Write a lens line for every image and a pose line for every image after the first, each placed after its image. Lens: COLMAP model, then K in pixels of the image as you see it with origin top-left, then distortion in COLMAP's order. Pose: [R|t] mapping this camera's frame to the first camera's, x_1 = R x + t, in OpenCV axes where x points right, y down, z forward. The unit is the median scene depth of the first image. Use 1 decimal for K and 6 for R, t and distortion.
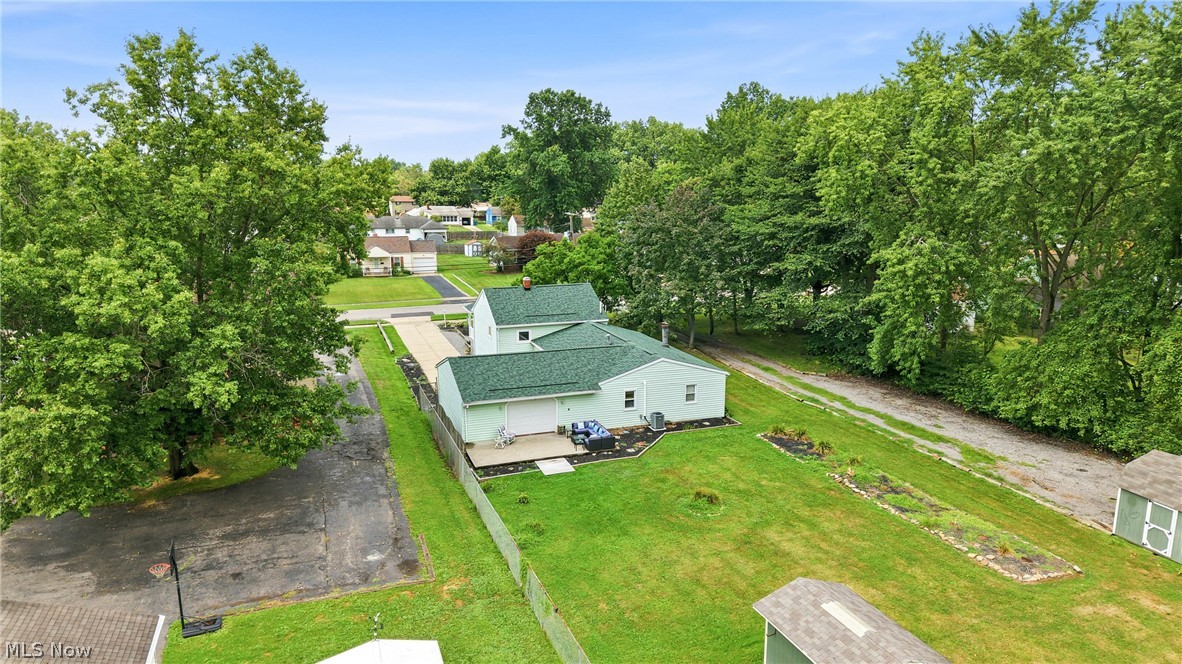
lens RADIAL K [[795.3, 0, 591.0], [0, 795.3, 332.0], [0, 0, 1]] dist [0.099690, -0.168225]
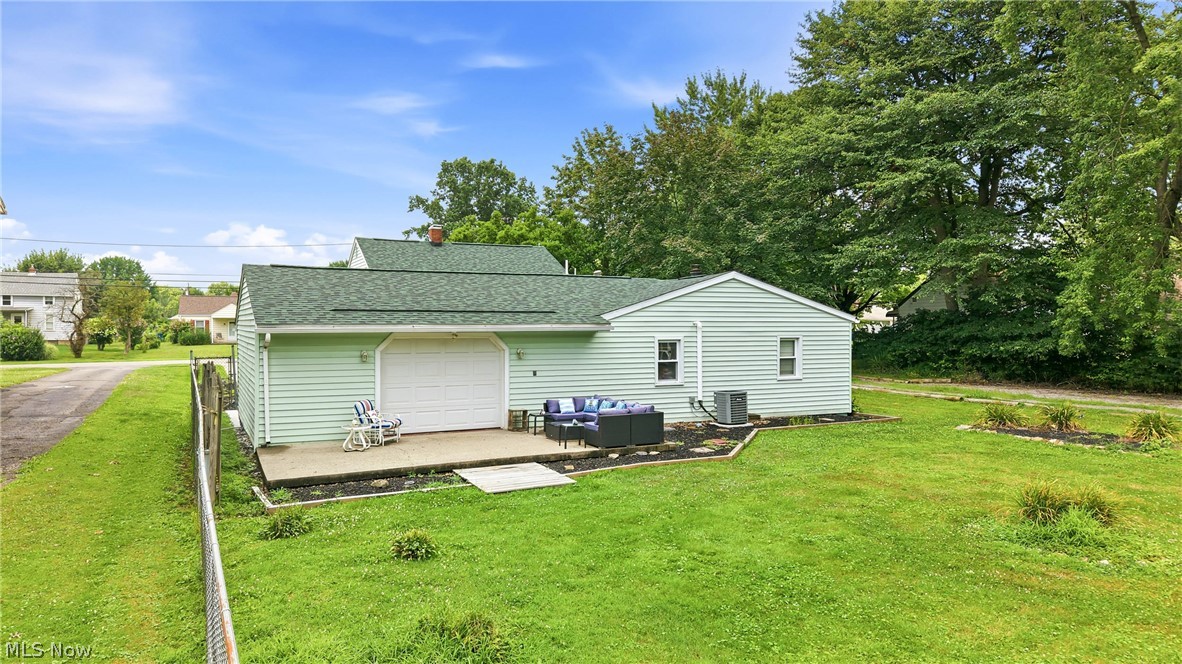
lens RADIAL K [[795.3, 0, 591.0], [0, 795.3, 332.0], [0, 0, 1]] dist [0.099690, -0.168225]
pose [[0.993962, -0.007235, 0.109487, -0.042902], [0.027185, 0.982951, -0.181849, 0.148752], [-0.106305, 0.183727, 0.977212, 0.566396]]
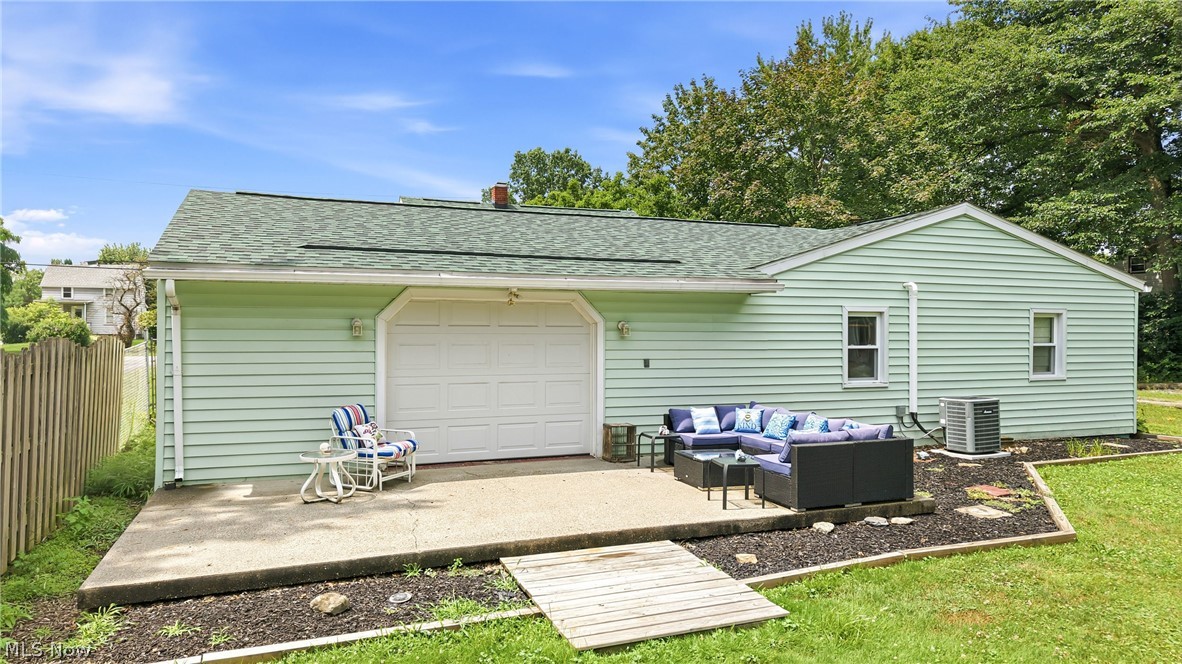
lens RADIAL K [[796.8, 0, 588.2], [0, 796.8, 336.8], [0, 0, 1]] dist [0.008947, -0.001172]
pose [[0.999874, -0.001269, 0.015830, -0.048851], [0.004114, 0.983466, -0.181046, 0.130069], [-0.015338, 0.181088, 0.983347, 0.734740]]
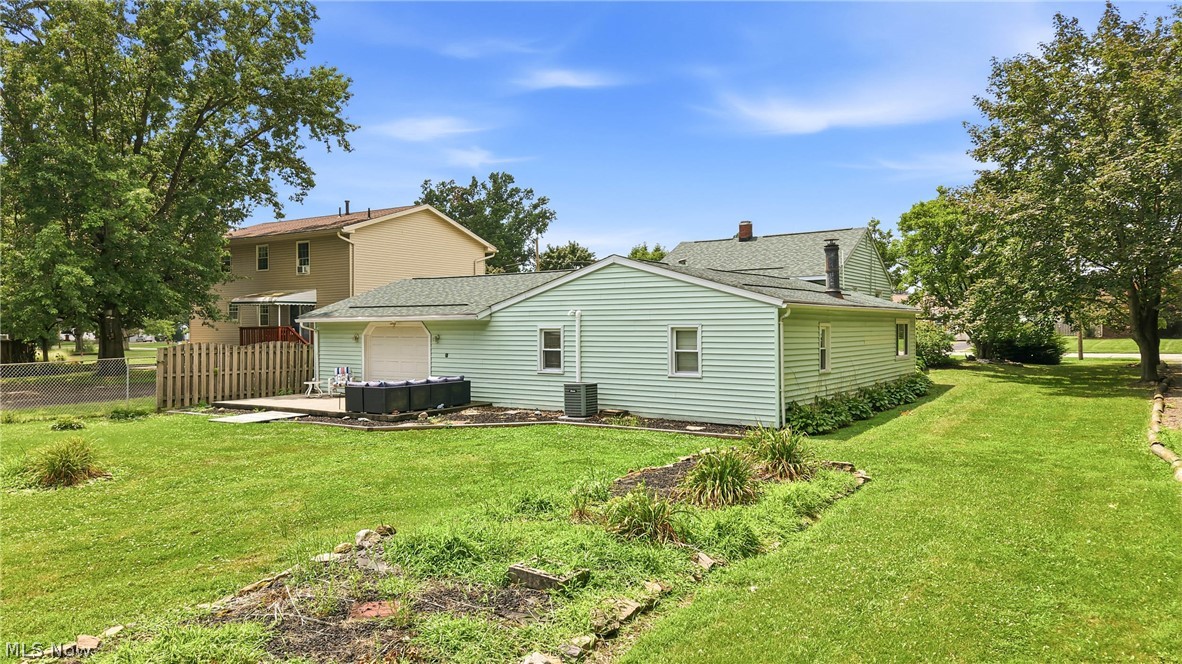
lens RADIAL K [[796.8, 0, 588.2], [0, 796.8, 336.8], [0, 0, 1]] dist [0.008947, -0.001172]
pose [[0.569704, 0.003572, -0.821842, 0.434180], [-0.150226, 0.983595, -0.099862, 0.119980], [0.808003, 0.180354, 0.560895, 0.760434]]
